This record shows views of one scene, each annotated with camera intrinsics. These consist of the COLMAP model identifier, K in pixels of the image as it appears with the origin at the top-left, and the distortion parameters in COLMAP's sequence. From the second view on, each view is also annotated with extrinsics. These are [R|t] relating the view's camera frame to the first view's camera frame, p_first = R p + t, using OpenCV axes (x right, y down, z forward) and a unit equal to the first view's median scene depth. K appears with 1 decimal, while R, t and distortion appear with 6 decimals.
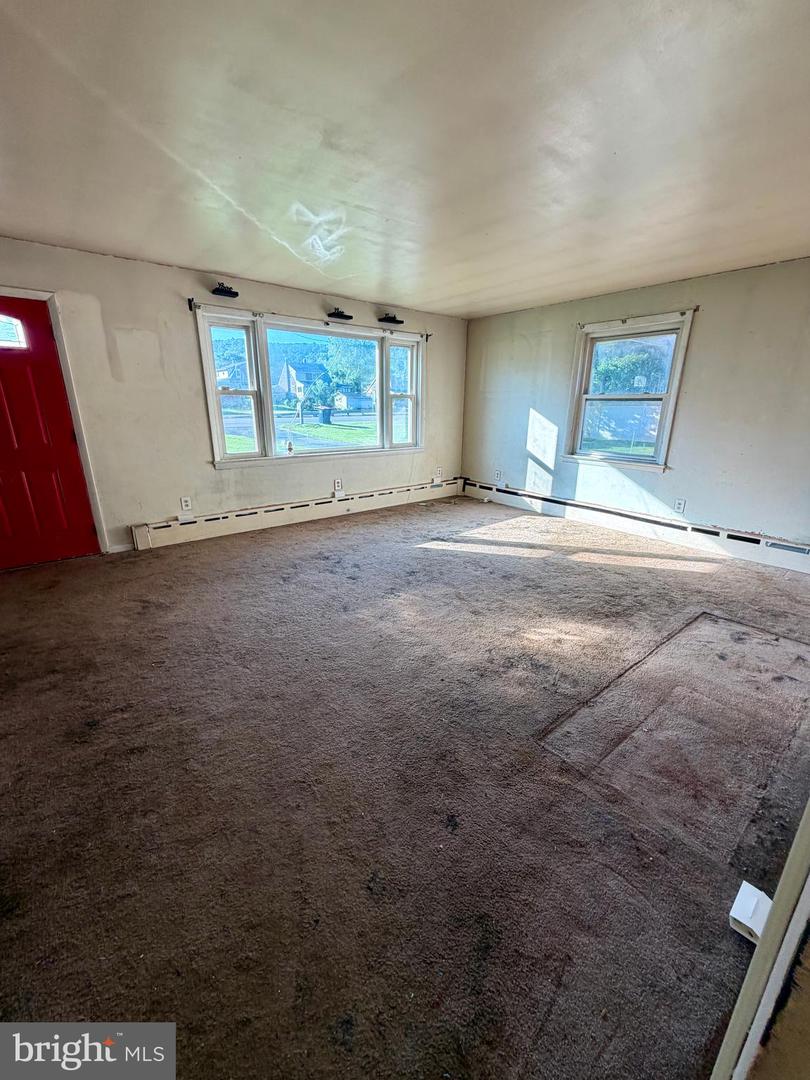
lens RADIAL K [[432.5, 0, 406.9], [0, 432.5, 534.7], [0, 0, 1]] dist [-0.001898, 0.000757]
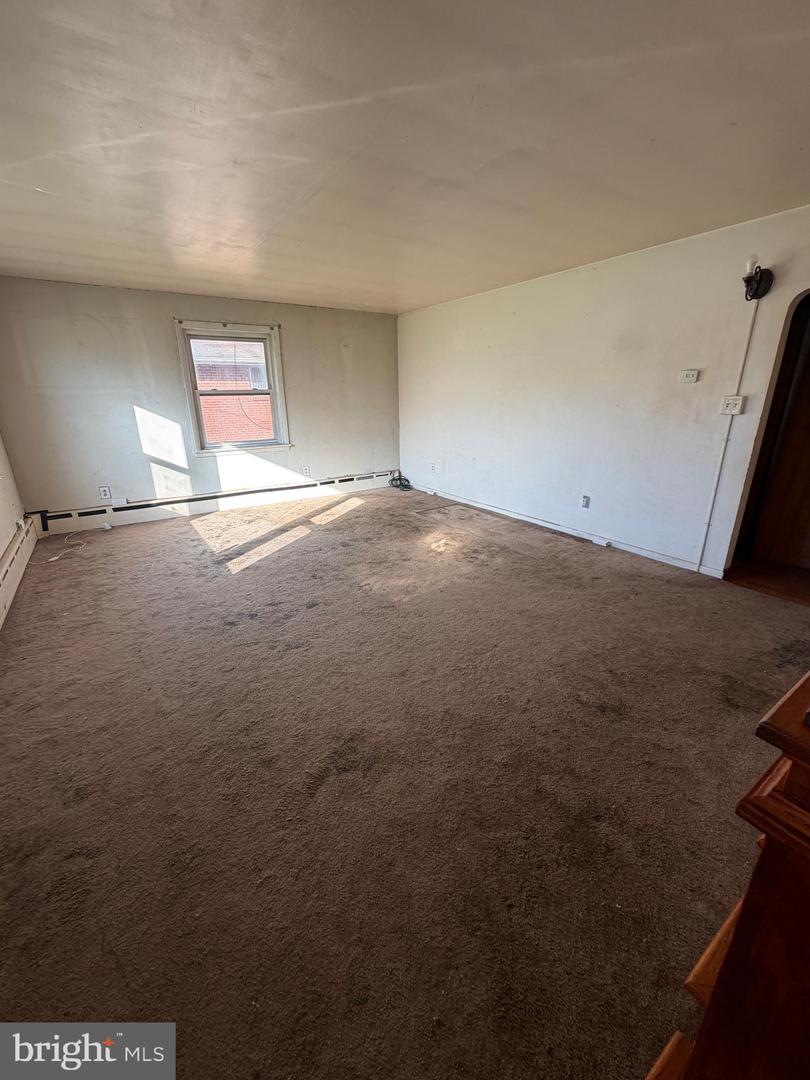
lens RADIAL K [[432.5, 0, 406.9], [0, 432.5, 534.7], [0, 0, 1]] dist [-0.001898, 0.000757]
pose [[0.088372, -0.323020, 0.942257, -0.720361], [0.299045, 0.910925, 0.284233, -0.179965], [-0.950138, 0.256659, 0.177098, 0.506431]]
